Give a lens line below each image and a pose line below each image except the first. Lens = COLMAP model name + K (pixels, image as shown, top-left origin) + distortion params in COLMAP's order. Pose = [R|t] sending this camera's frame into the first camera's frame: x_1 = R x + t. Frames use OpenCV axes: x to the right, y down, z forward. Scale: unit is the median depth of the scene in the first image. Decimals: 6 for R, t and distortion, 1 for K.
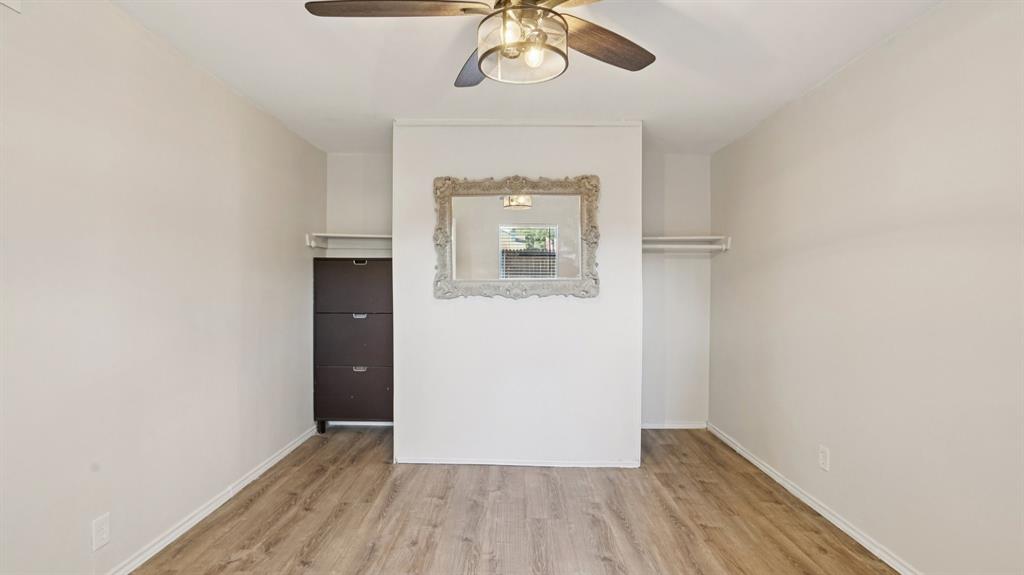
lens RADIAL K [[488.6, 0, 506.2], [0, 488.6, 272.9], [0, 0, 1]] dist [-0.050988, 0.031900]
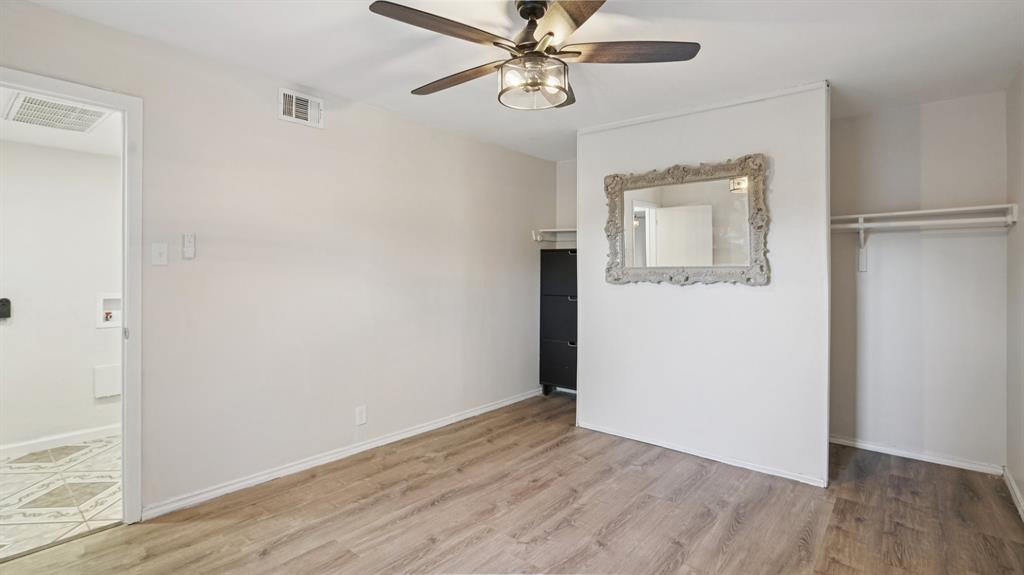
lens RADIAL K [[493.3, 0, 508.3], [0, 493.3, 240.6], [0, 0, 1]] dist [-0.041627, 0.021169]
pose [[0.774423, -0.037144, -0.631576, 0.392699], [0.010422, 0.998889, -0.045968, 0.003352], [0.632582, 0.029016, 0.773950, -0.019223]]
